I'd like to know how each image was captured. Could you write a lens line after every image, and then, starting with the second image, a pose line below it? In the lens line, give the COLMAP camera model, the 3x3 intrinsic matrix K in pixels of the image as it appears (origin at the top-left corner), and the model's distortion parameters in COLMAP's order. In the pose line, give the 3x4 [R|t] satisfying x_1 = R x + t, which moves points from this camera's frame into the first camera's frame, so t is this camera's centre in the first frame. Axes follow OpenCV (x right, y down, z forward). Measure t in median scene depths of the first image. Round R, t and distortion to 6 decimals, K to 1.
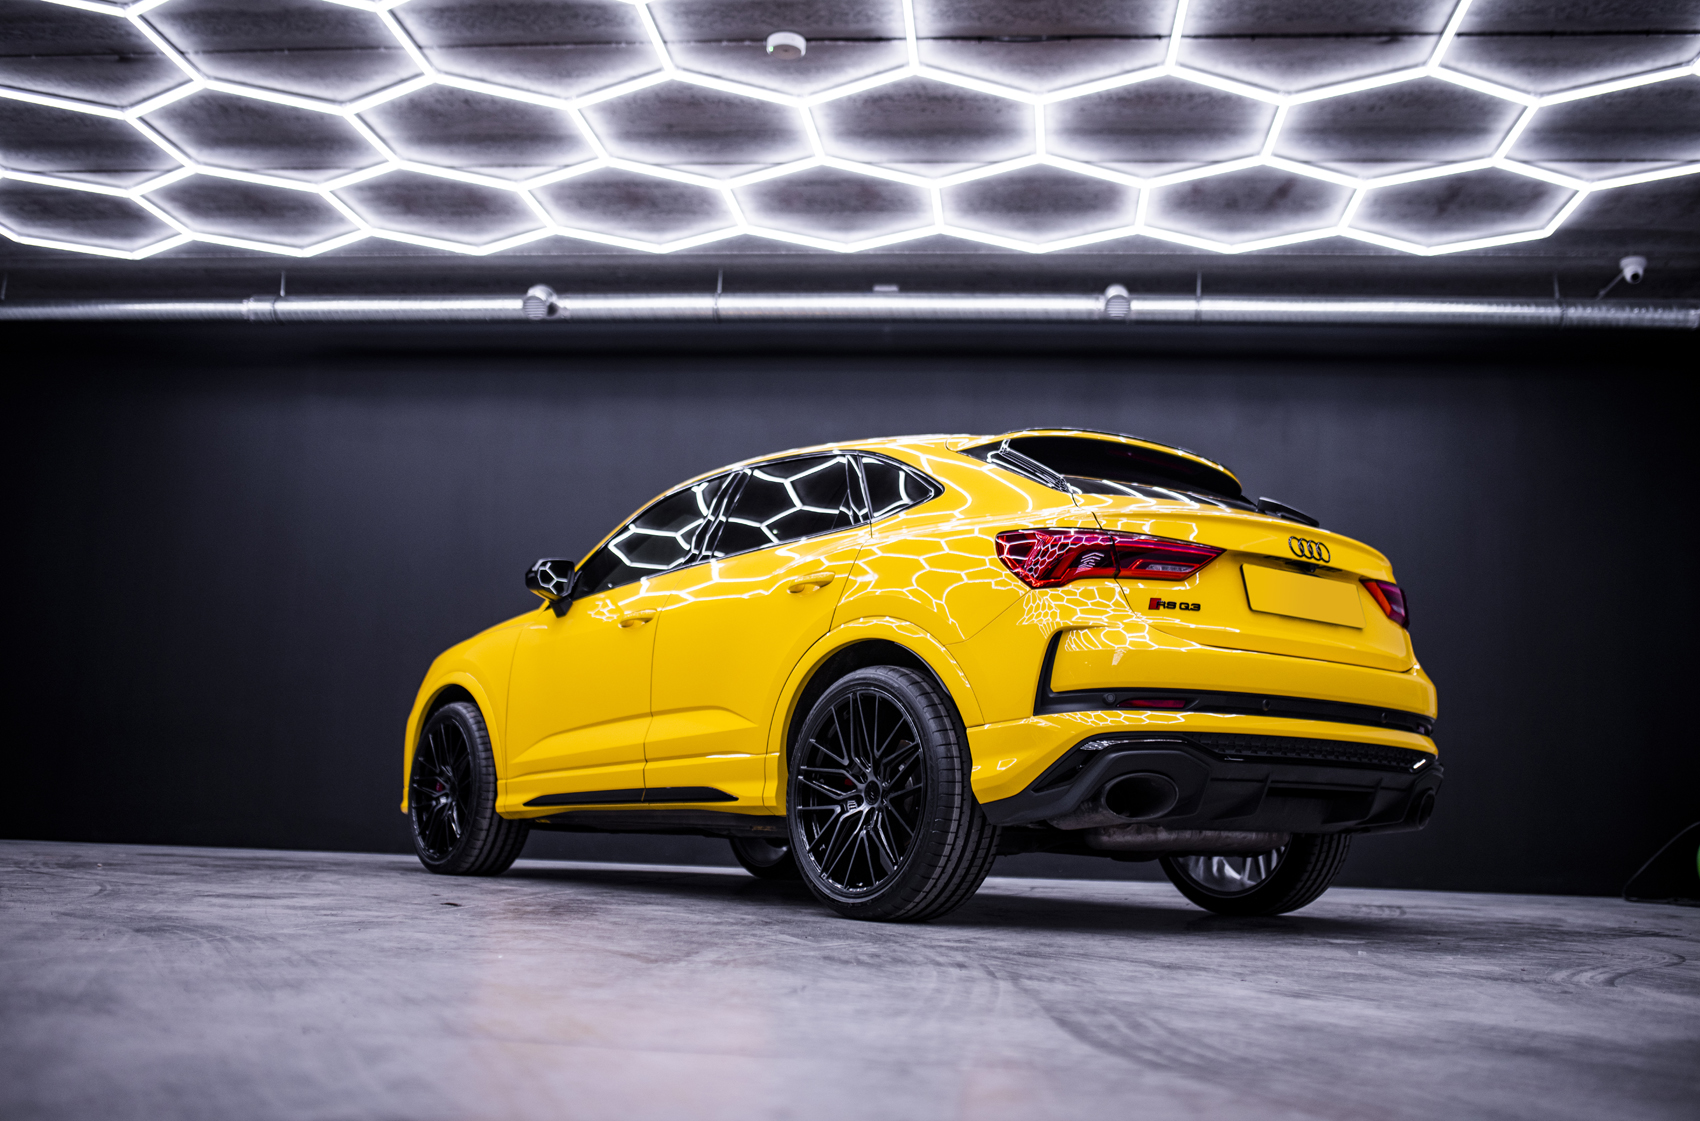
lens RADIAL K [[1601.0, 0, 853.2], [0, 1601.0, 538.3], [0, 0, 1]] dist [-0.044614, 0.029387]
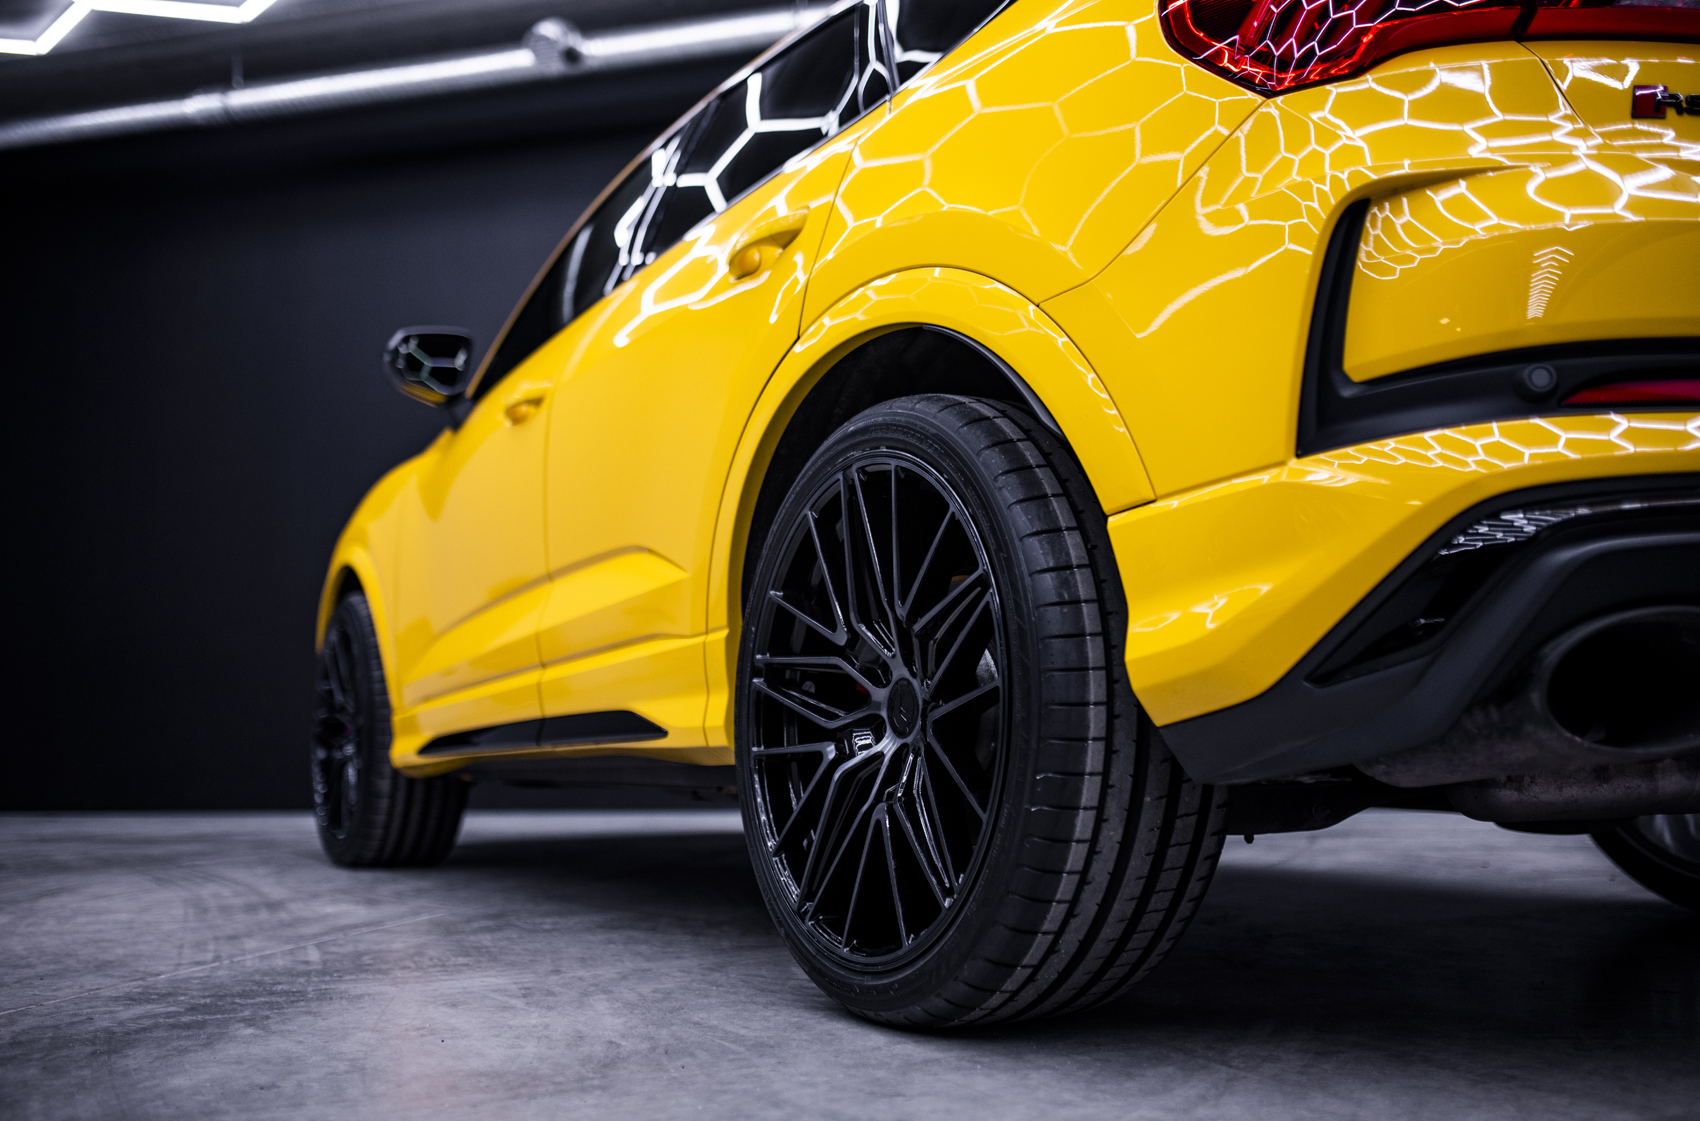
lens RADIAL K [[1628.1, 0, 850.0], [0, 1628.1, 560.5], [0, 0, 1]] dist [-0.046472, 0.017740]
pose [[0.984598, -0.070337, -0.160061, 0.041854], [0.081104, 0.994791, 0.061755, 0.059095], [0.154884, -0.073786, 0.985173, 0.369531]]
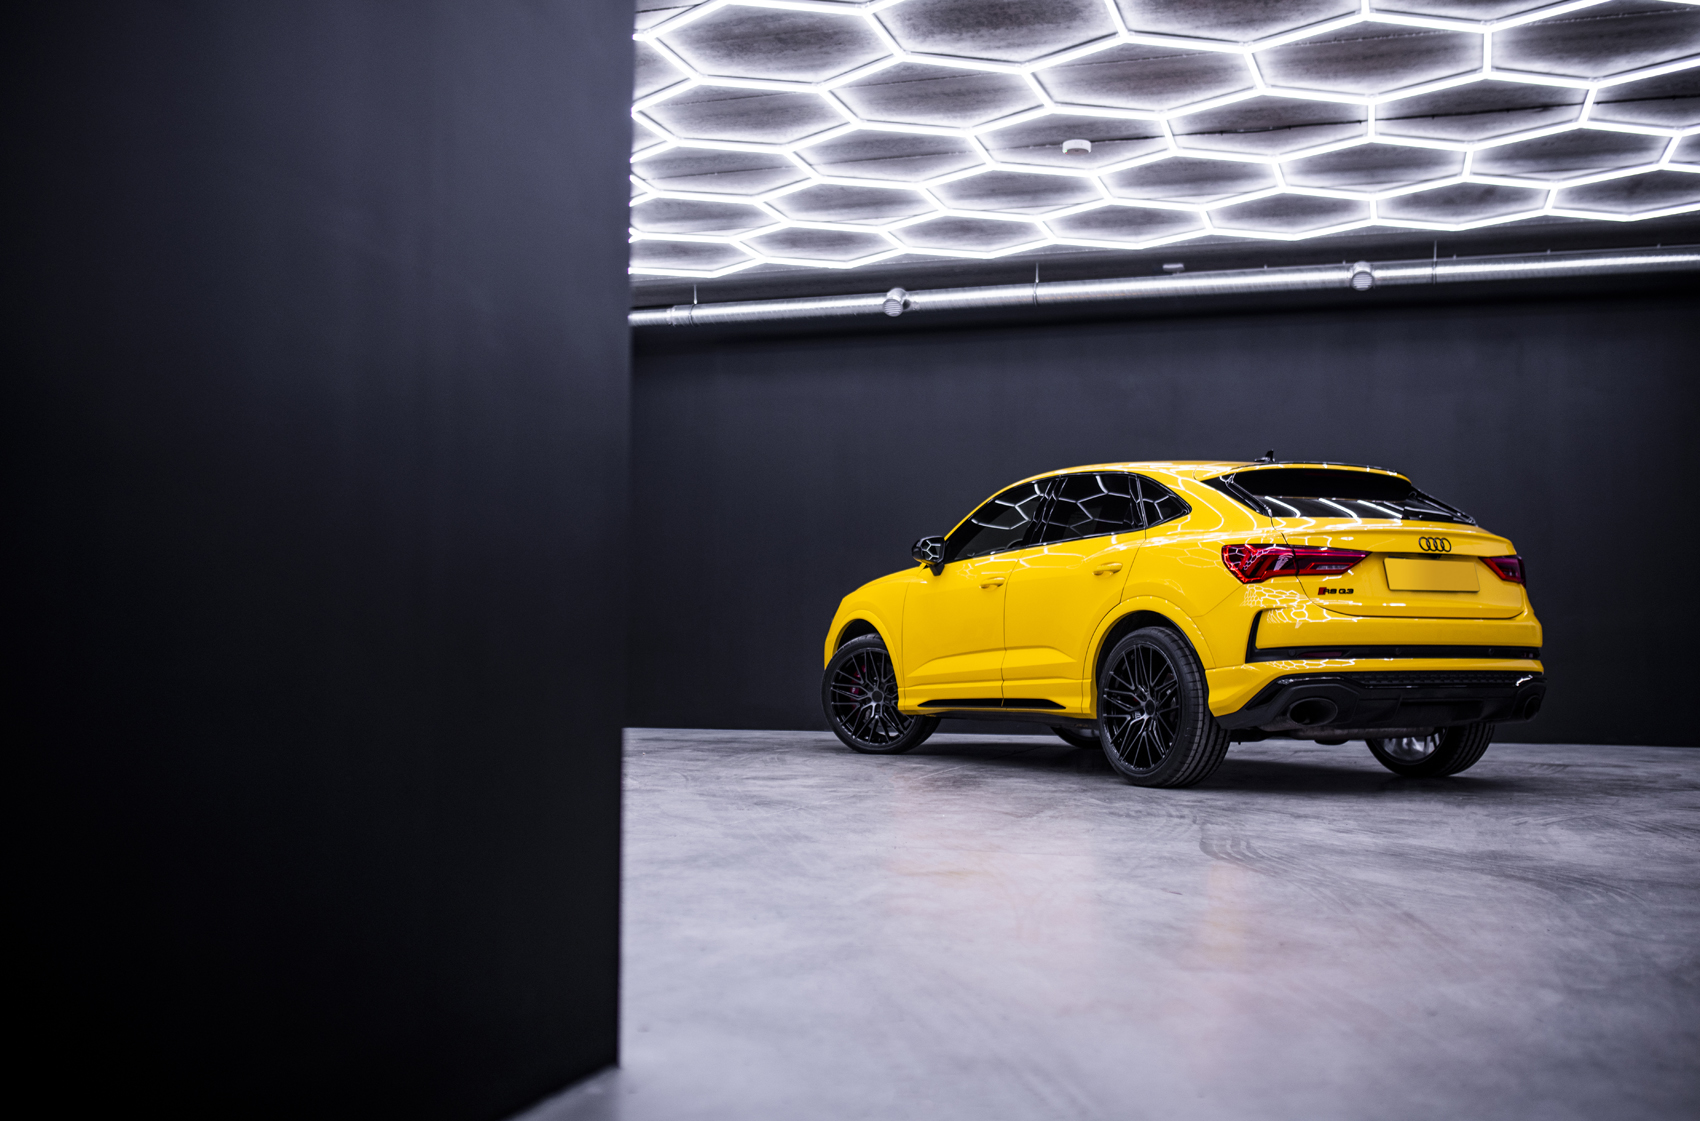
lens RADIAL K [[1656.6, 0, 848.0], [0, 1656.6, 525.8], [0, 0, 1]] dist [-0.080210, 0.111568]
pose [[0.977836, -0.039541, -0.205604, 0.038924], [0.058827, 0.994333, 0.088547, -0.113042], [0.200938, -0.098679, 0.974621, -0.393323]]
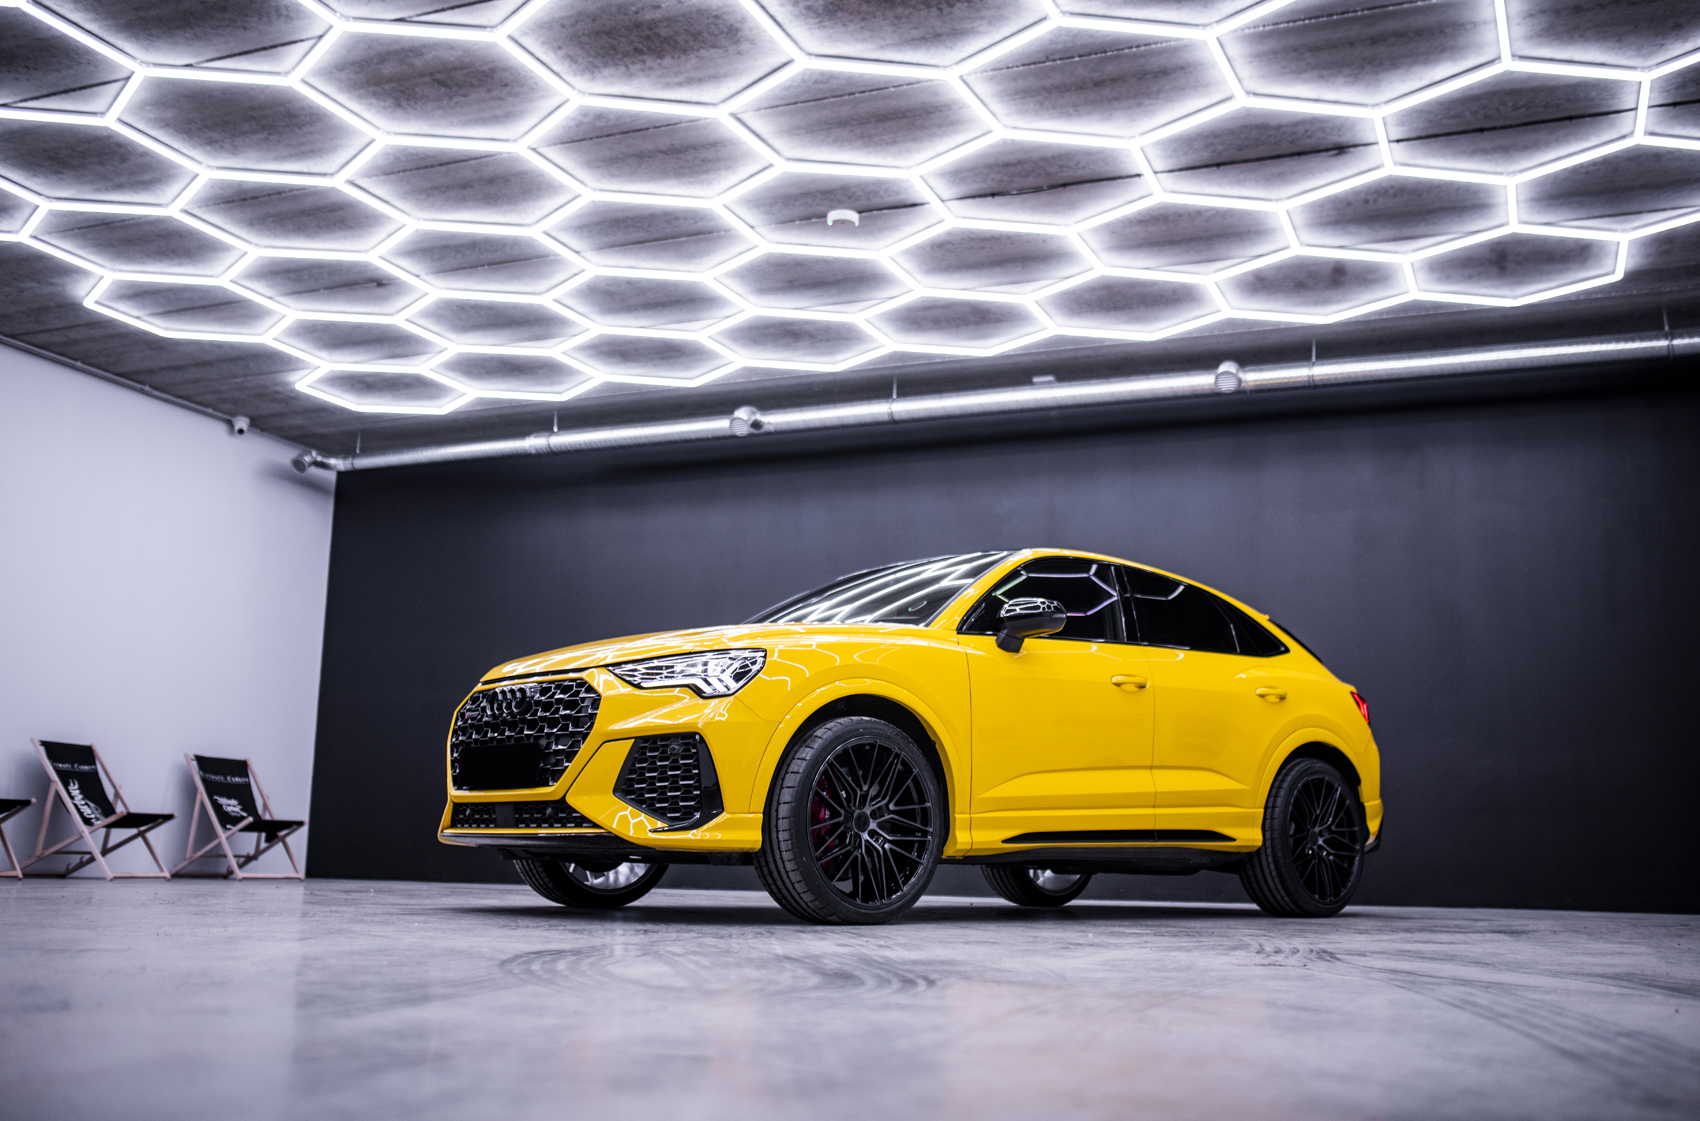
lens RADIAL K [[1628.1, 0, 850.0], [0, 1628.1, 560.5], [0, 0, 1]] dist [-0.046472, 0.017740]
pose [[0.958047, -0.065318, -0.279070, 0.269895], [0.061821, 0.997859, -0.021324, -0.015974], [0.279865, 0.003177, 0.960034, -0.187888]]
